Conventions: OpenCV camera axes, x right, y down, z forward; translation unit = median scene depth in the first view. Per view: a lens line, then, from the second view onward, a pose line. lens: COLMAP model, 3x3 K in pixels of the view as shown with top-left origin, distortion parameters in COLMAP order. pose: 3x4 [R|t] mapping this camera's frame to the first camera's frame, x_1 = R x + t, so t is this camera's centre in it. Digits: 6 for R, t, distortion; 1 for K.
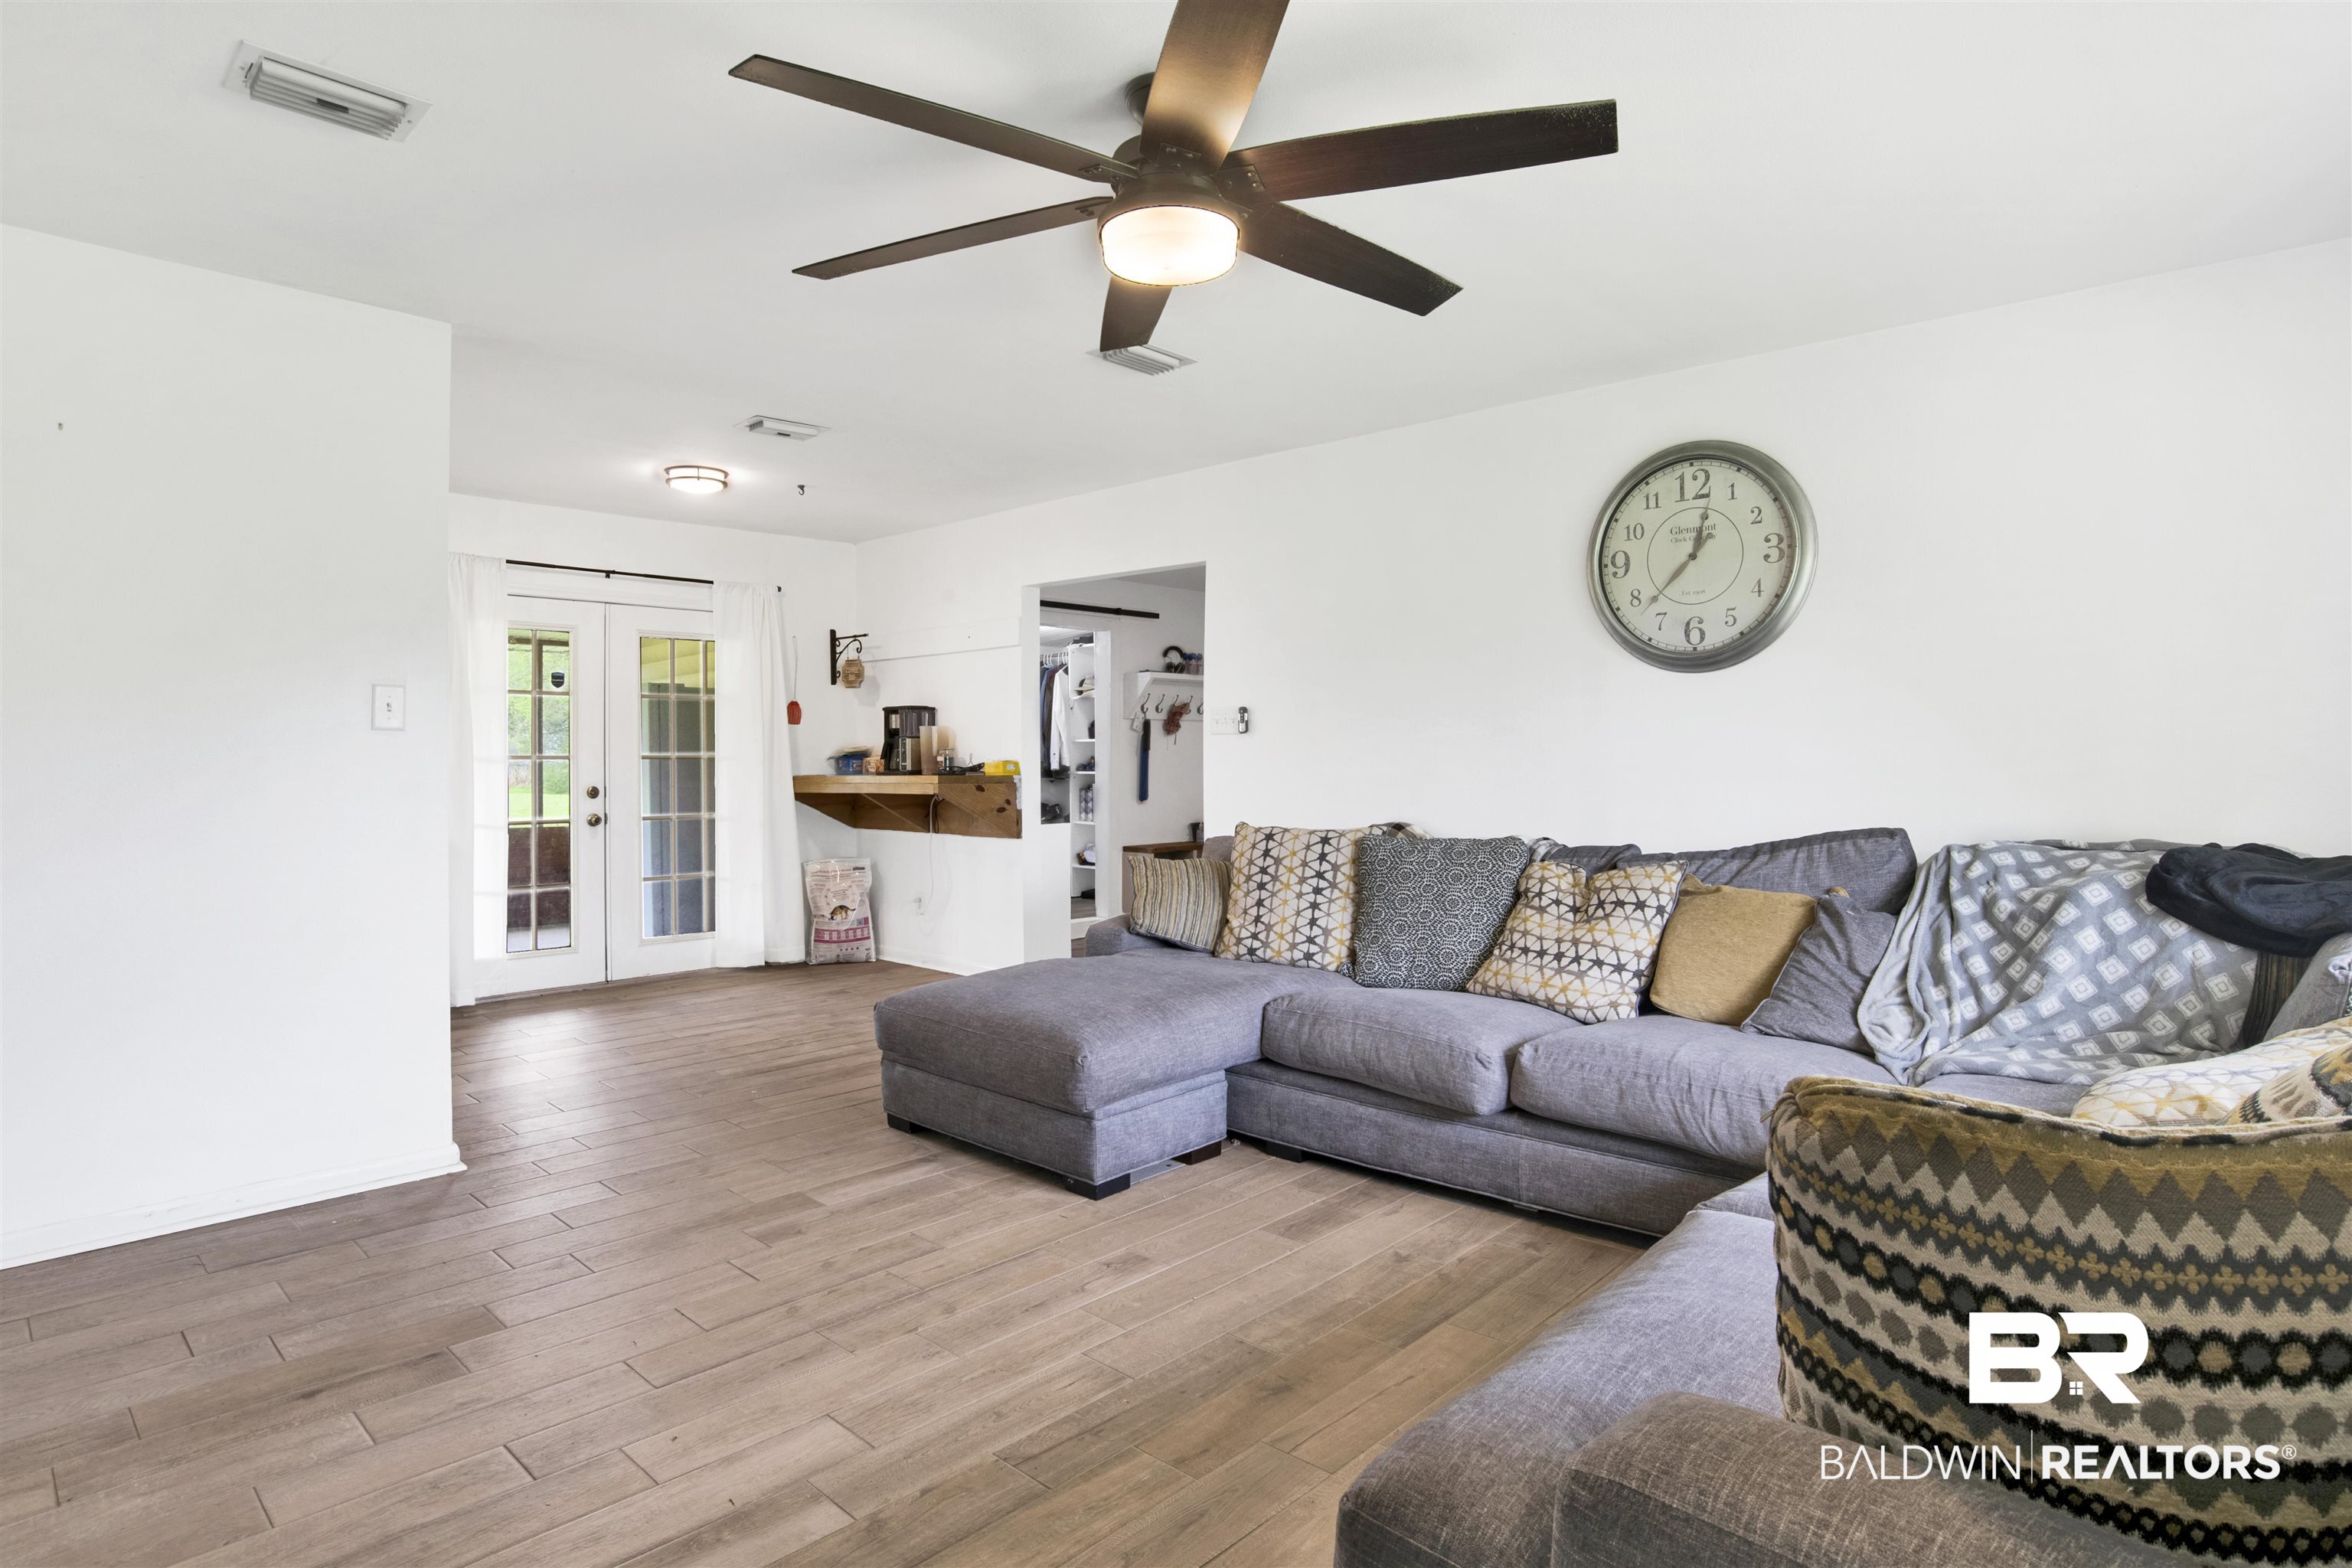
lens RADIAL K [[1245.7, 0, 1174.0], [0, 1245.7, 755.3], [0, 0, 1]] dist [-0.044918, 0.000331]
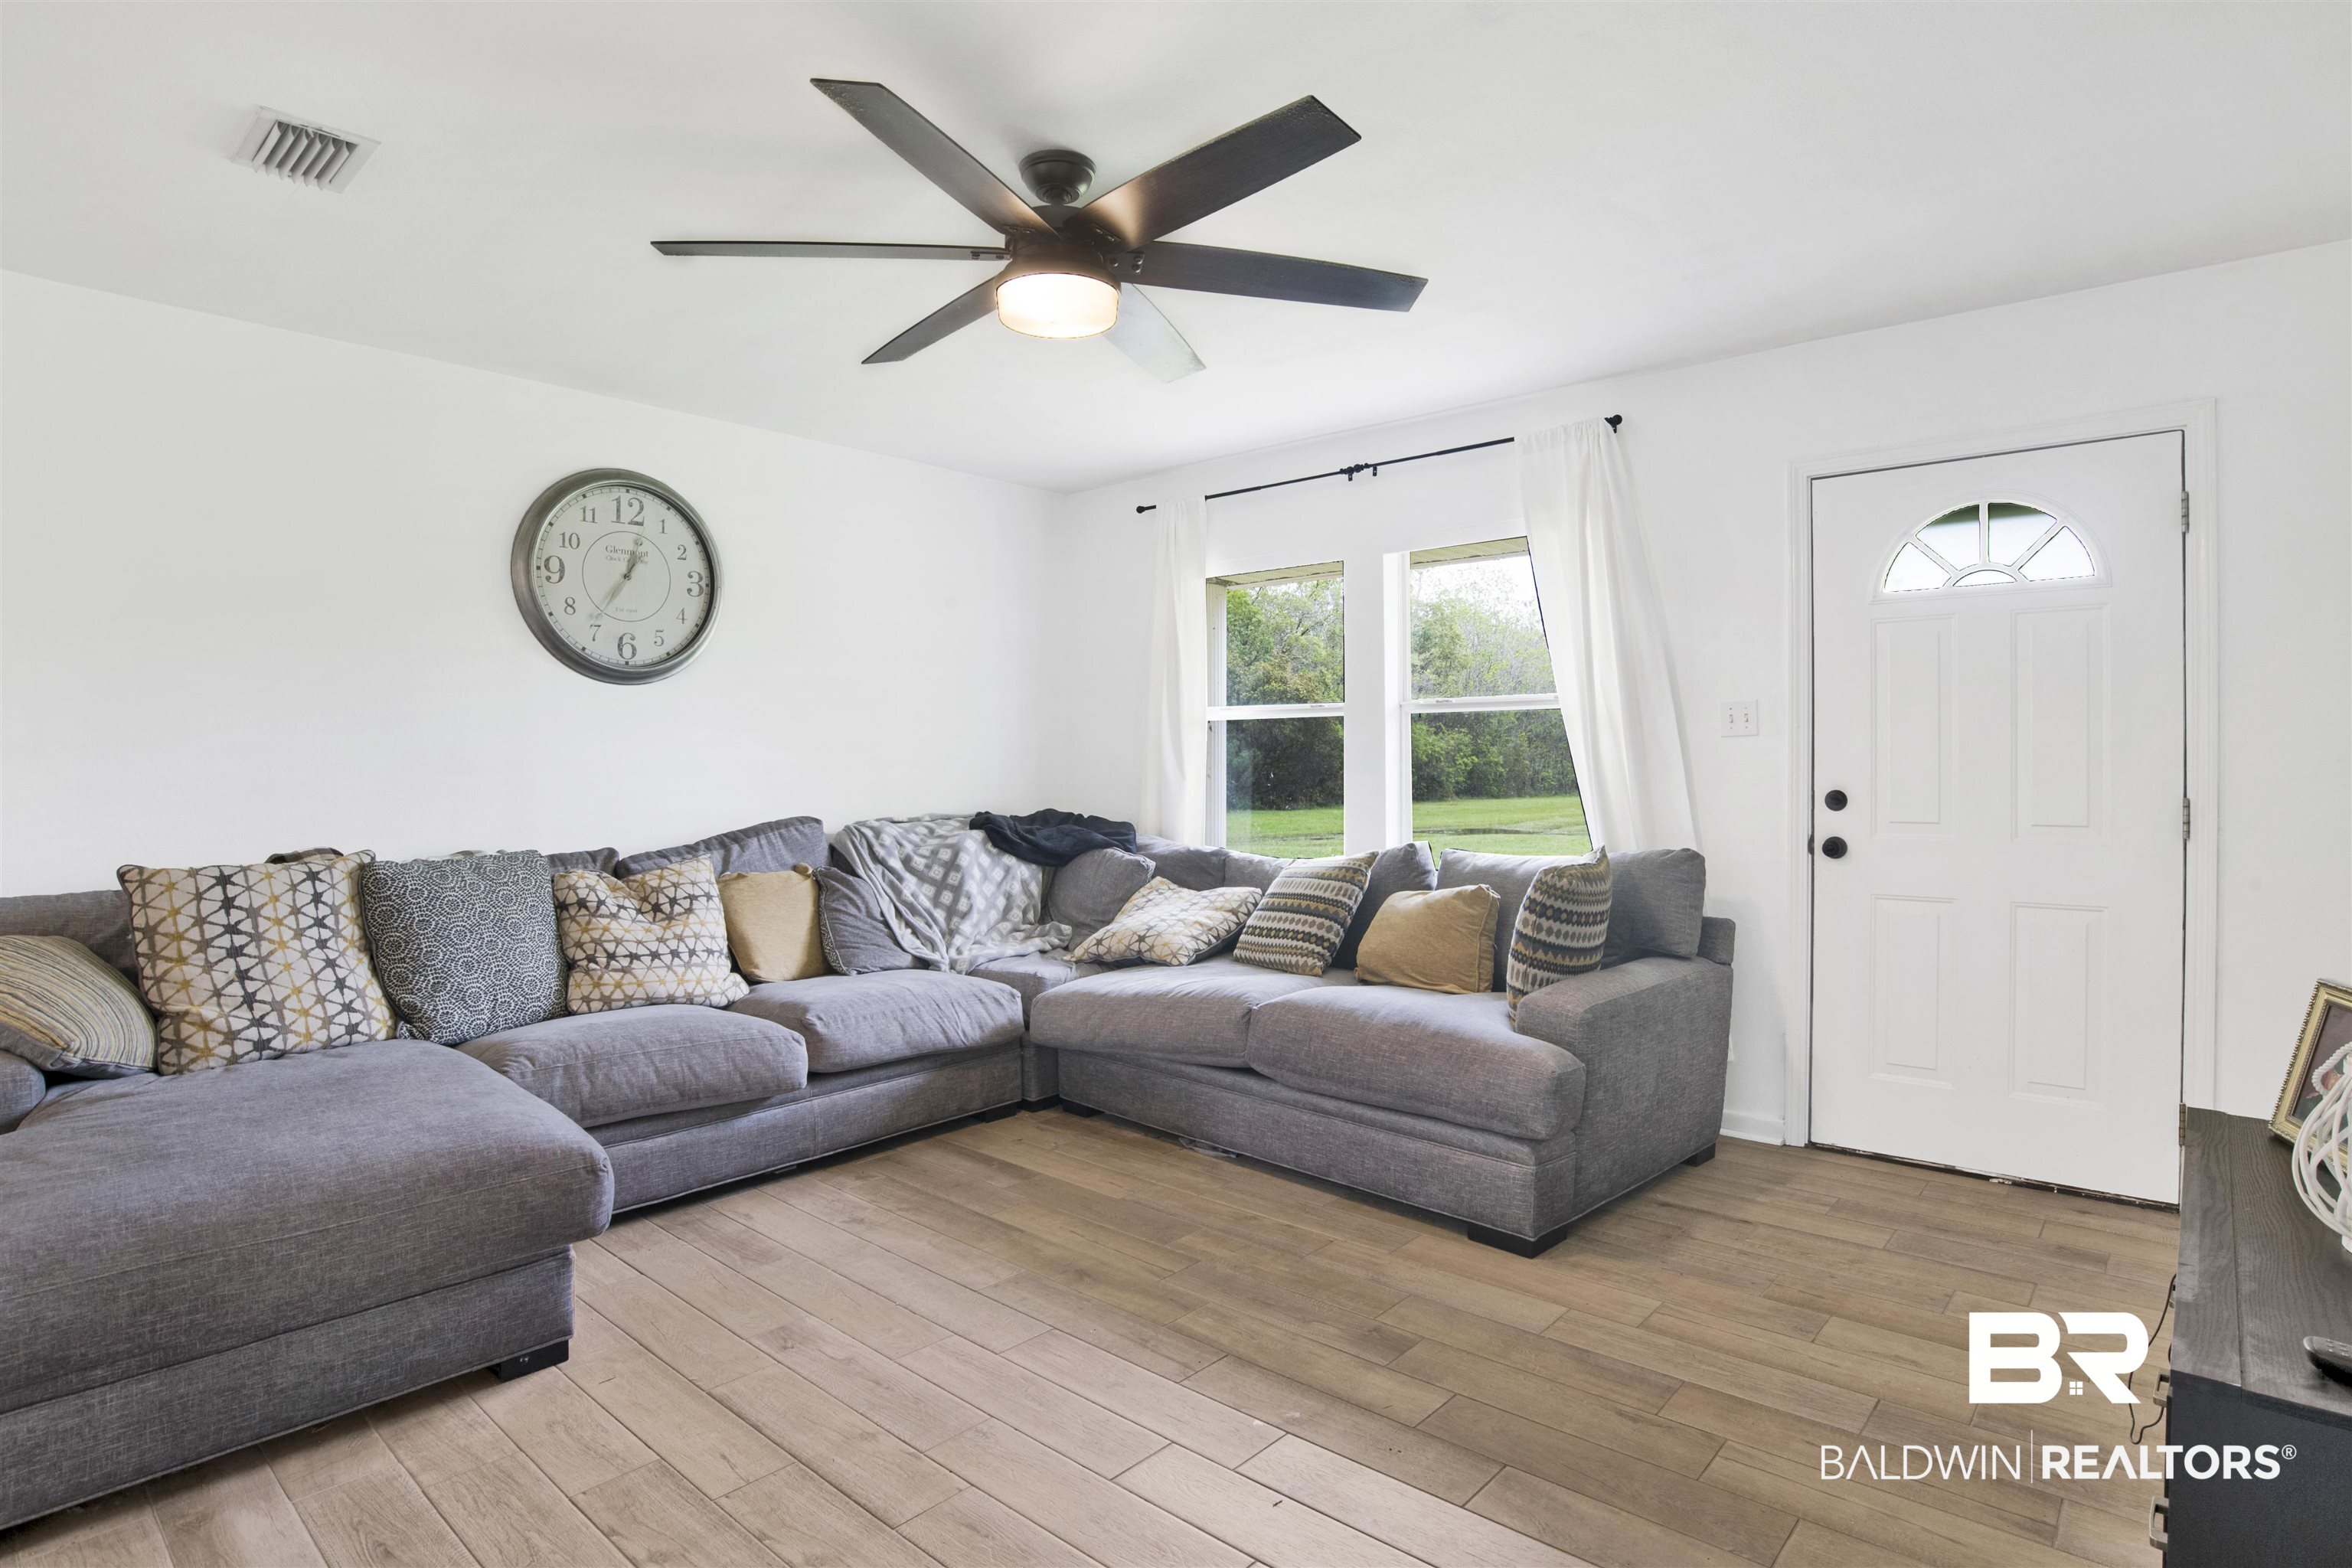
lens RADIAL K [[1233.6, 0, 1204.8], [0, 1233.6, 769.6], [0, 0, 1]] dist [-0.039783, 0.000991]
pose [[-0.031852, -0.006179, 0.999473, -0.673986], [0.000740, 0.999980, 0.006206, 0.000967], [-0.999492, 0.000938, -0.031847, 0.539302]]
